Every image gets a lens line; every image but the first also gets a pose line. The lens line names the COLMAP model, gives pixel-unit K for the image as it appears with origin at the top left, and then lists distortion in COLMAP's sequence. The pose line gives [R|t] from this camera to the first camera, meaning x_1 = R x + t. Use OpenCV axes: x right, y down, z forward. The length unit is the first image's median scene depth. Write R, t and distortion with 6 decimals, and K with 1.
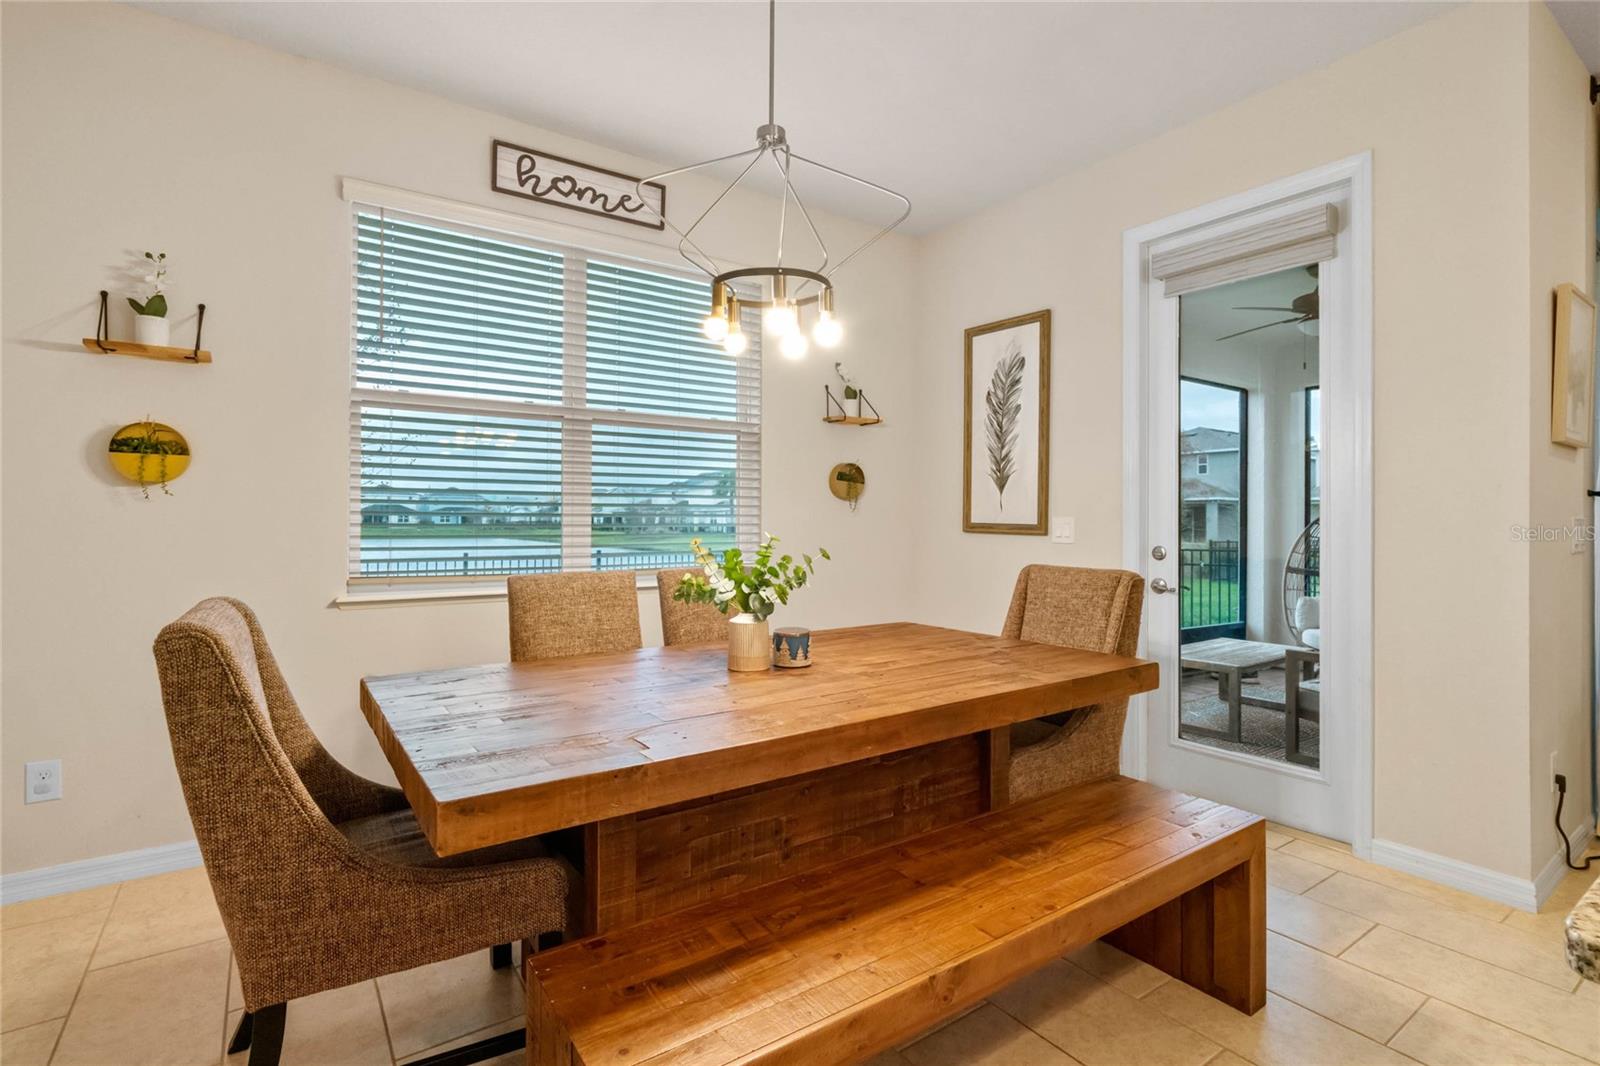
lens RADIAL K [[745.2, 0, 789.6], [0, 745.2, 515.9], [0, 0, 1]] dist [0.001683, 0.000724]
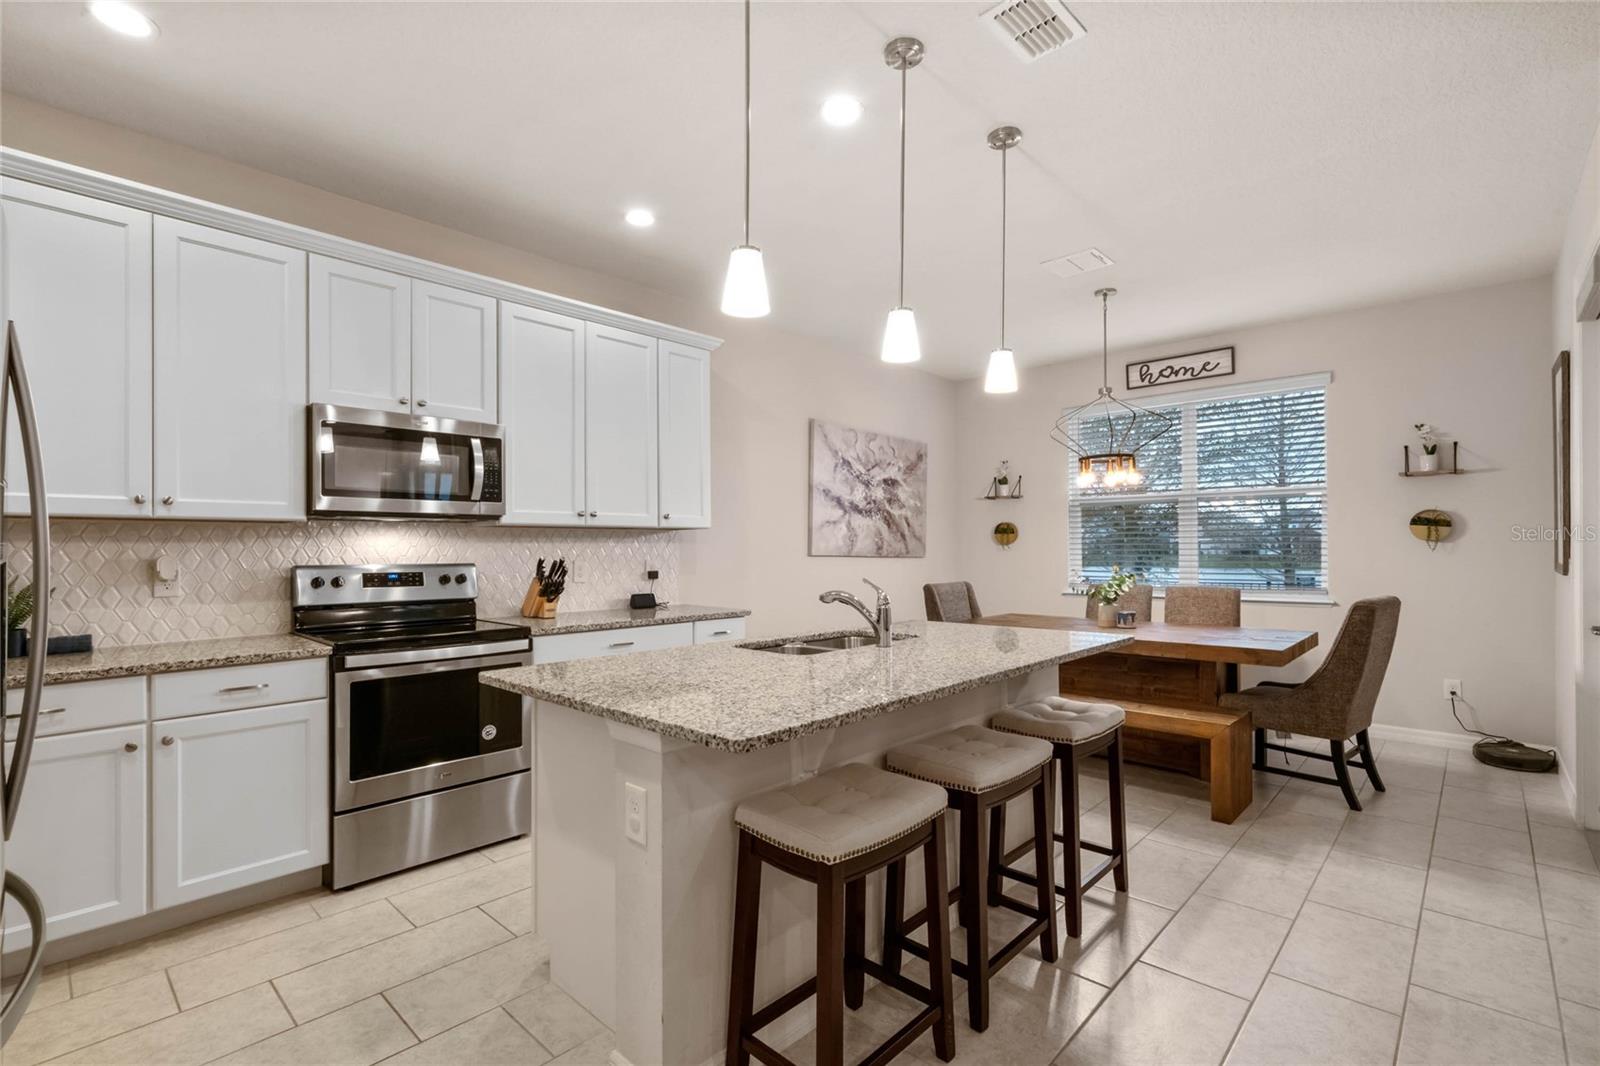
lens RADIAL K [[745.2, 0, 804.3], [0, 745.2, 550.1], [0, 0, 1]] dist [0.001683, 0.000724]
pose [[0.224742, -0.006044, -0.974399, 1.259463], [0.008452, 0.999955, -0.004254, -0.012354], [0.974382, -0.007279, 0.224783, -0.263861]]
